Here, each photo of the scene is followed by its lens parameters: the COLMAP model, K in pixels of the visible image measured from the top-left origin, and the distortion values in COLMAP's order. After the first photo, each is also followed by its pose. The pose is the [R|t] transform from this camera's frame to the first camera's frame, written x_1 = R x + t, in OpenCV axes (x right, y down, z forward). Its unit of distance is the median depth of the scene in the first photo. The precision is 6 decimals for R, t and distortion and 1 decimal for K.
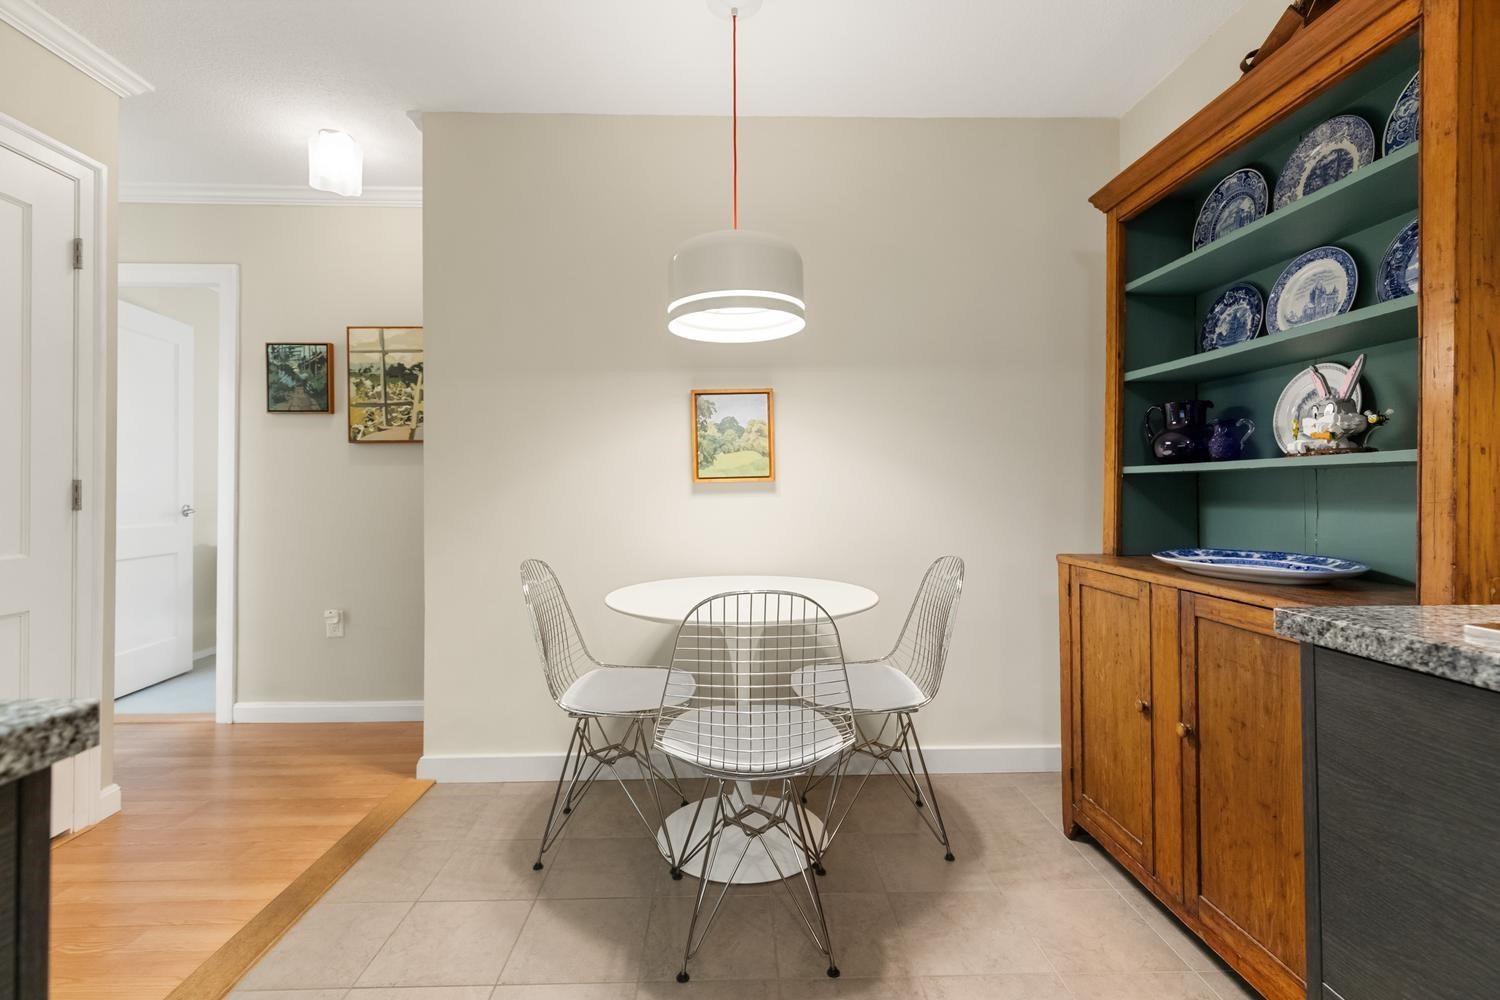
lens RADIAL K [[680.6, 0, 744.8], [0, 680.6, 486.1], [0, 0, 1]] dist [0.007466, -0.001856]
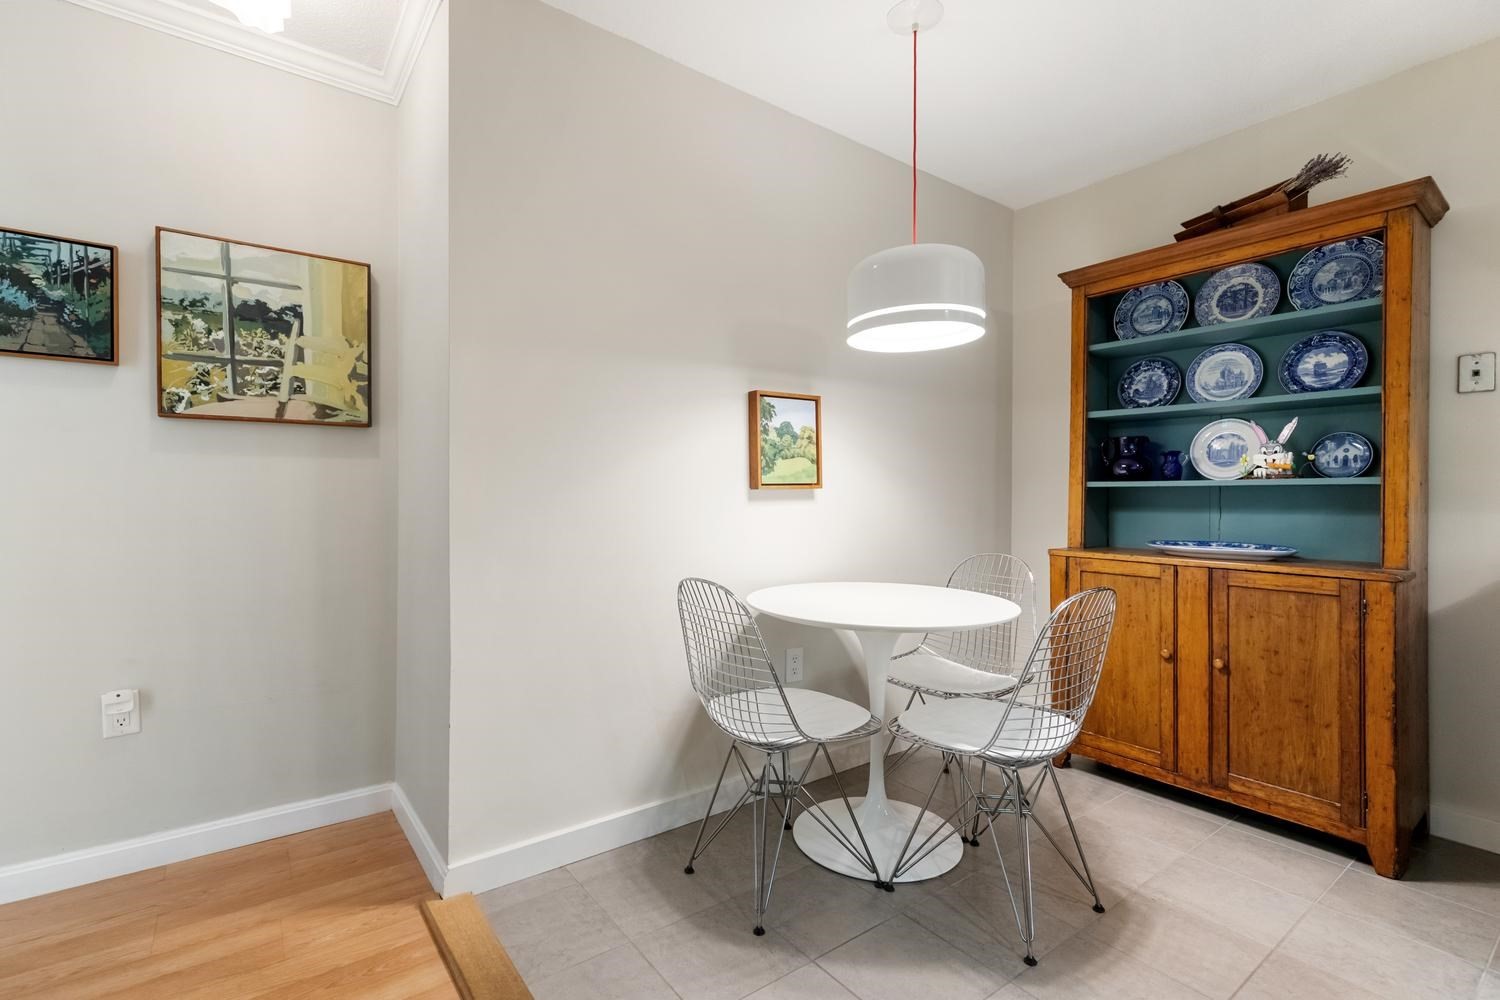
lens RADIAL K [[680.6, 0, 748.3], [0, 680.6, 501.4], [0, 0, 1]] dist [0.007466, -0.001856]
pose [[0.819069, 0.002259, 0.573691, -0.772222], [-0.010020, 0.999896, 0.010369, 0.002810], [-0.573608, -0.014242, 0.819006, 0.290872]]
